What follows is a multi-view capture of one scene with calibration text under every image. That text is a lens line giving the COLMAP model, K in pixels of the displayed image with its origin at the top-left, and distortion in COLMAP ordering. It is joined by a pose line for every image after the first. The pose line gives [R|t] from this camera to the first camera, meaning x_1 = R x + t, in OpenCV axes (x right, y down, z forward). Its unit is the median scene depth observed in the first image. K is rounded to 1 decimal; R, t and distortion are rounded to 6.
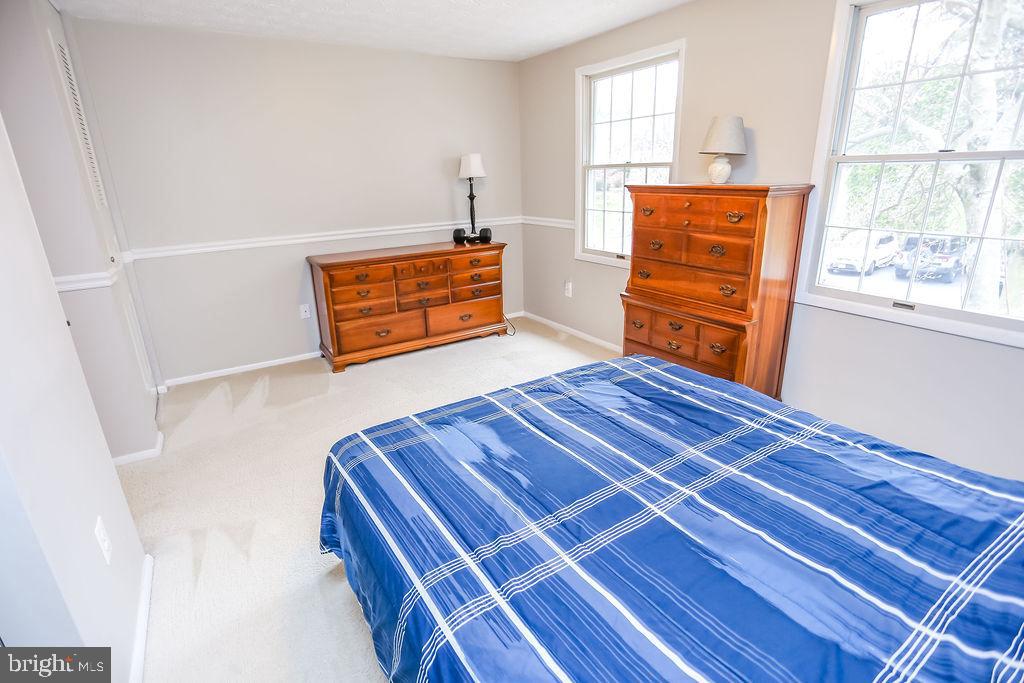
lens RADIAL K [[502.7, 0, 508.0], [0, 502.7, 345.6], [0, 0, 1]] dist [-0.059552, 0.019276]
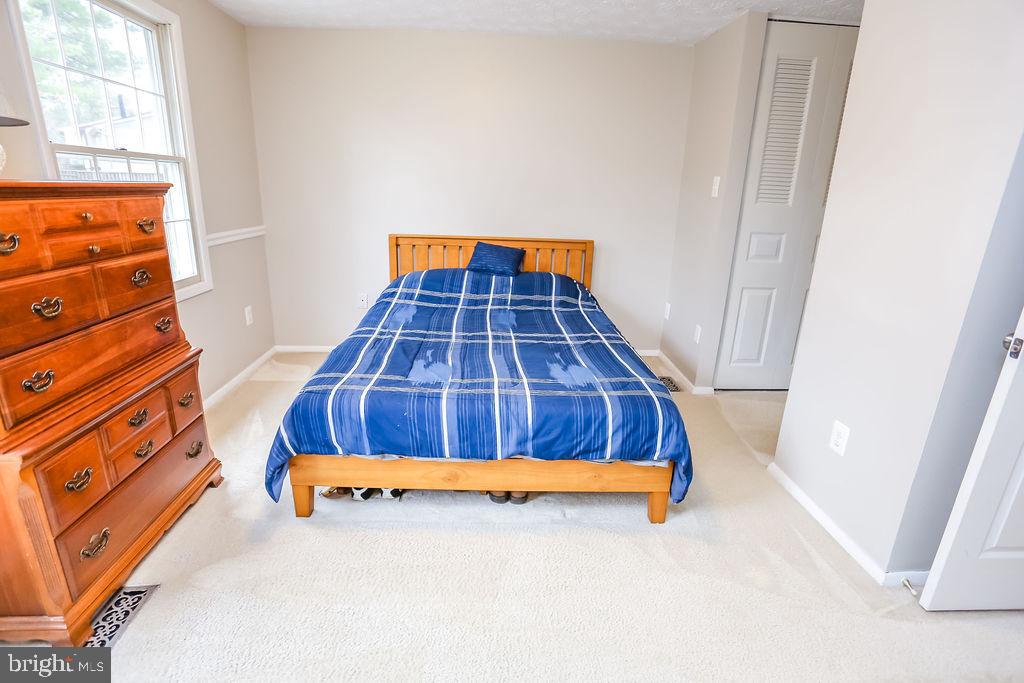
lens RADIAL K [[502.7, 0, 520.0], [0, 502.7, 340.4], [0, 0, 1]] dist [-0.059552, 0.019276]
pose [[-0.884463, -0.136951, 0.446061, -0.518596], [0.143074, 0.830315, 0.538616, -0.599690], [-0.444135, 0.540205, -0.714788, 1.910393]]
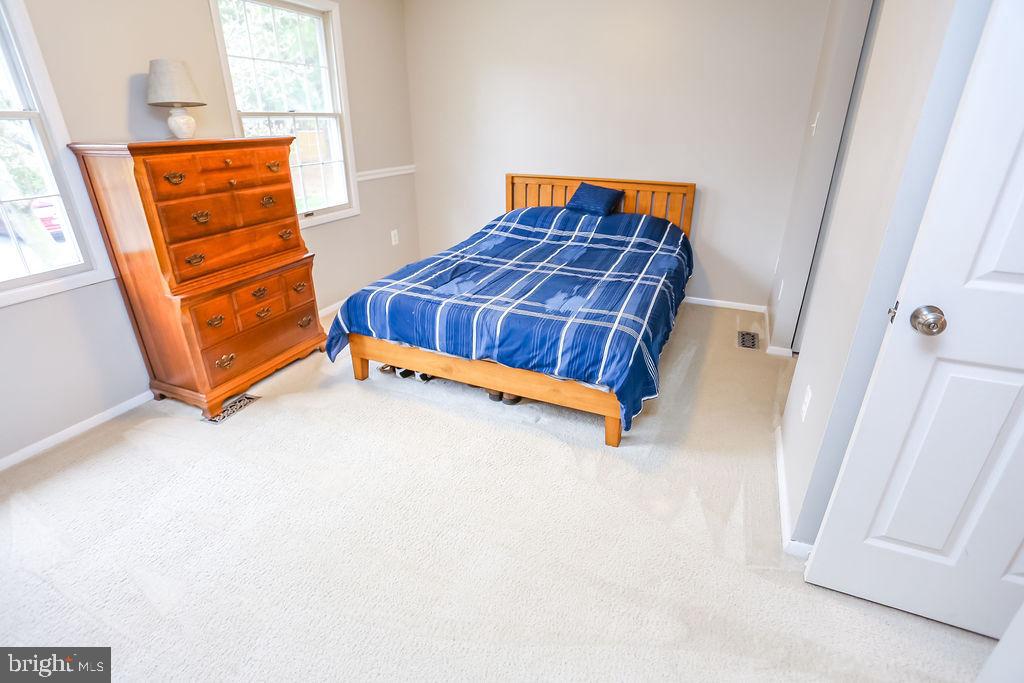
lens RADIAL K [[502.7, 0, 520.2], [0, 502.7, 335.4], [0, 0, 1]] dist [-0.059552, 0.019276]
pose [[-0.587207, -0.294591, 0.753926, -1.115805], [0.276091, 0.802669, 0.528674, -0.542406], [-0.760895, 0.518594, -0.389999, 1.692601]]
